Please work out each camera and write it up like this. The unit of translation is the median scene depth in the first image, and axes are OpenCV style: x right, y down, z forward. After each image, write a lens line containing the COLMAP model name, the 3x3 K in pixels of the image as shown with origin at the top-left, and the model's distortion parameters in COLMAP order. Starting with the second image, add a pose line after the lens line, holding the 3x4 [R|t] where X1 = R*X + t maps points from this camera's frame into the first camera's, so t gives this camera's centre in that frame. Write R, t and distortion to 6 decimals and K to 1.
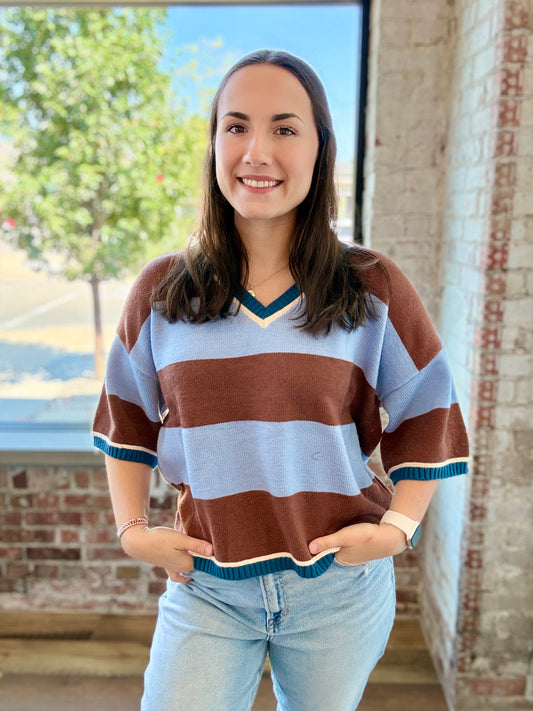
lens RADIAL K [[627.2, 0, 266.5], [0, 627.2, 355.5], [0, 0, 1]] dist [0.102701, -0.154706]
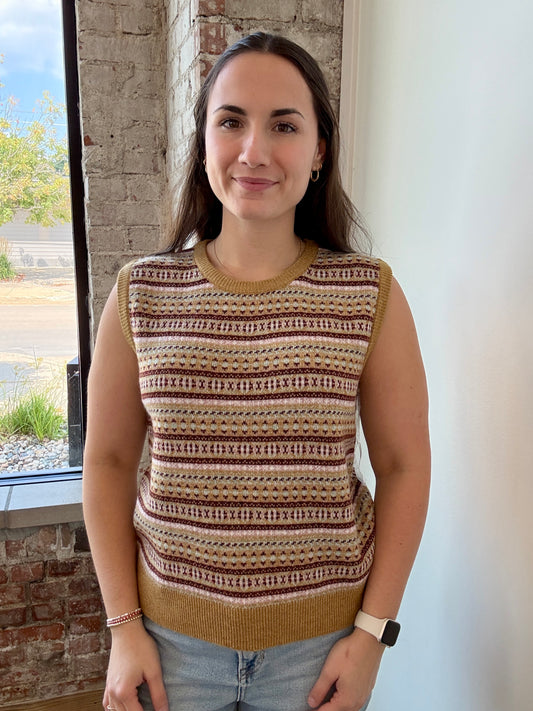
lens RADIAL K [[626.7, 0, 266.1], [0, 626.7, 359.1], [0, 0, 1]] dist [0.081743, -0.152845]
pose [[0.951762, -0.048991, 0.302900, 0.139194], [0.055123, 0.998411, -0.011721, -0.017772], [-0.301845, 0.027852, 0.952950, 0.123325]]
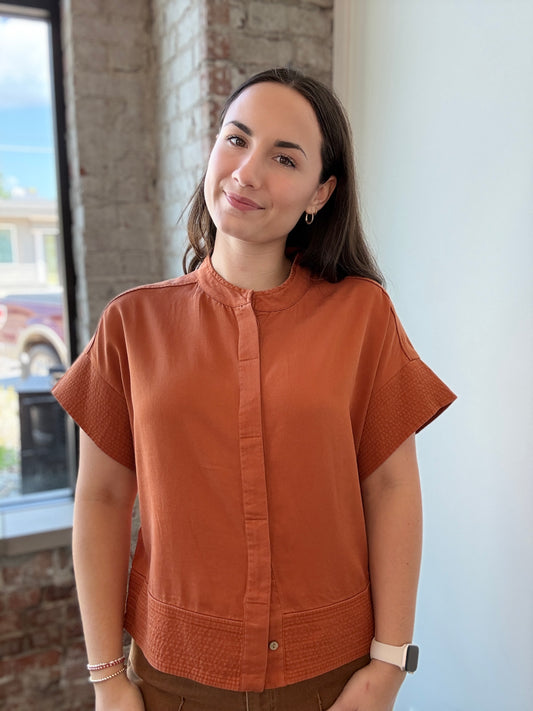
lens RADIAL K [[627.2, 0, 266.5], [0, 627.2, 355.5], [0, 0, 1]] dist [0.102701, -0.154706]
pose [[0.905461, -0.072439, 0.418201, 0.017535], [0.097048, 0.994560, -0.037850, -0.020041], [-0.413185, 0.074857, 0.907565, 0.104867]]
